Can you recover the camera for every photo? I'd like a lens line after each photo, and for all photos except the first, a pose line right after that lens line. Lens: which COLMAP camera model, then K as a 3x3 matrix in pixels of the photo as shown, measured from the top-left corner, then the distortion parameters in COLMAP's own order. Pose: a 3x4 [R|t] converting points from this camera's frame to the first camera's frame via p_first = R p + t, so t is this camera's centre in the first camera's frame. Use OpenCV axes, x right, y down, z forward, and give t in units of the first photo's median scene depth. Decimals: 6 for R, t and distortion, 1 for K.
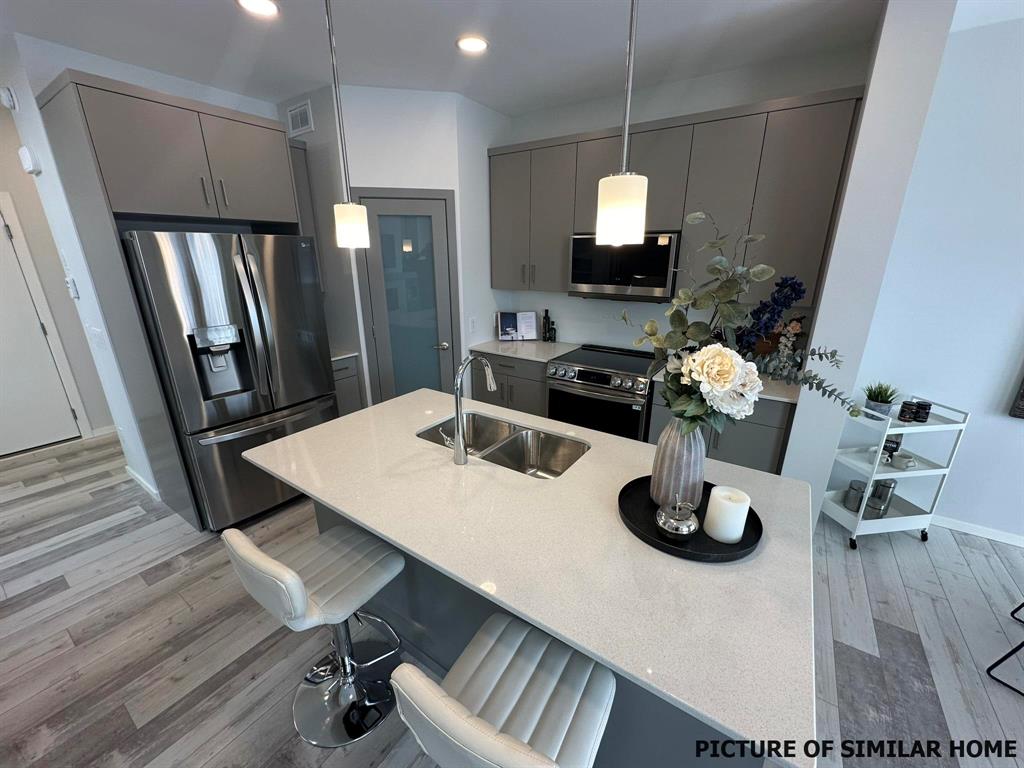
lens RADIAL K [[407.4, 0, 503.4], [0, 407.4, 382.5], [0, 0, 1]] dist [0.001824, -0.001249]
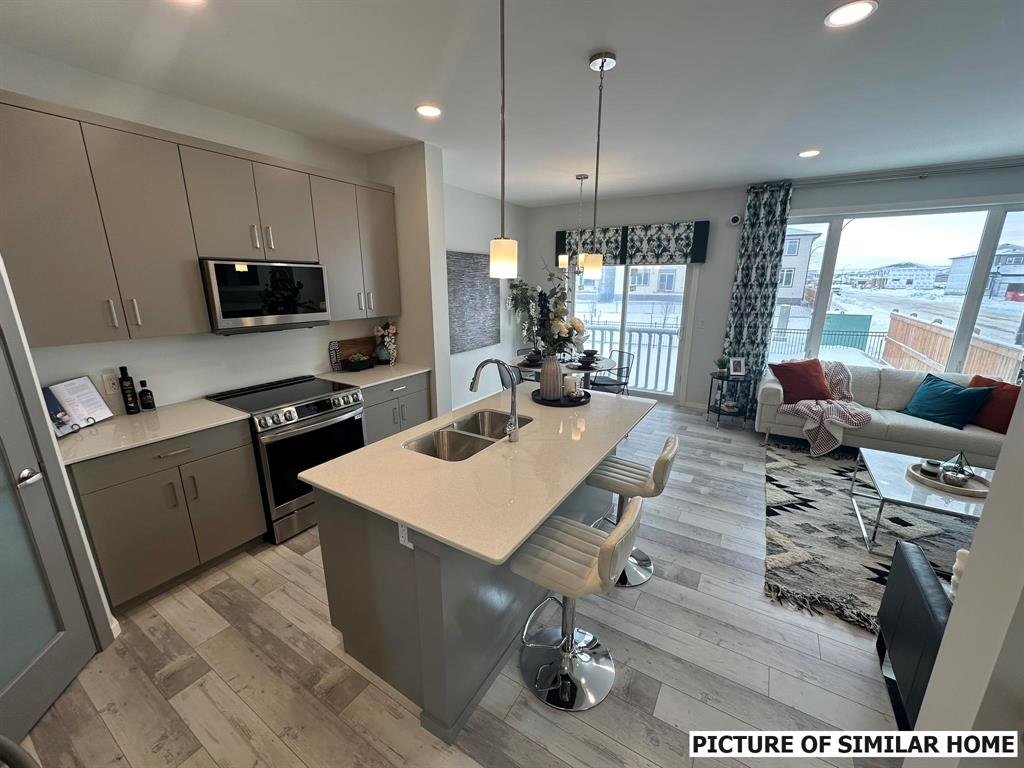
lens RADIAL K [[407.4, 0, 511.4], [0, 407.4, 384.9], [0, 0, 1]] dist [0.001824, -0.001249]
pose [[-0.037516, -0.249841, 0.967560, -0.884245], [0.303328, 0.919711, 0.249247, -0.198454], [-0.952148, 0.302838, 0.041280, 0.607862]]
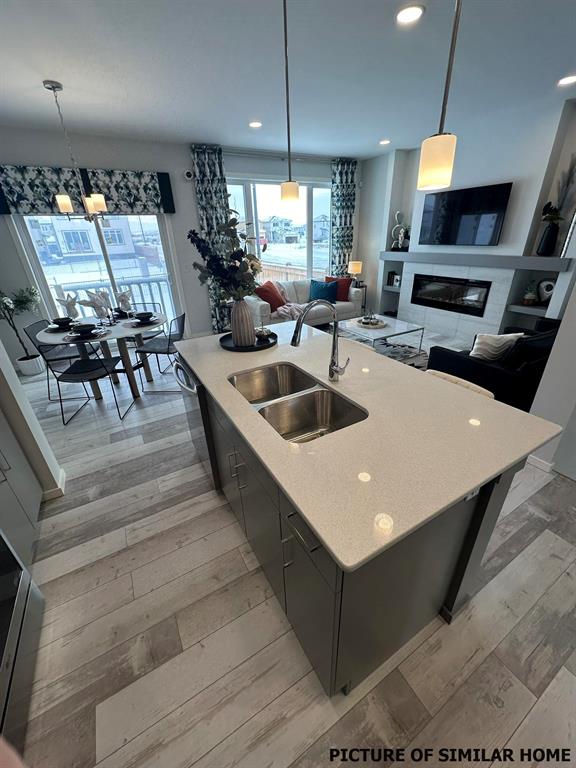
lens RADIAL K [[305.5, 0, 290.1], [0, 305.5, 383.5], [0, 0, 1]] dist [0.001824, -0.001249]
pose [[-0.901377, -0.164075, 0.400749, -0.247437], [0.162079, 0.730344, 0.663572, -0.316627], [-0.401560, 0.663081, -0.631722, 1.135470]]
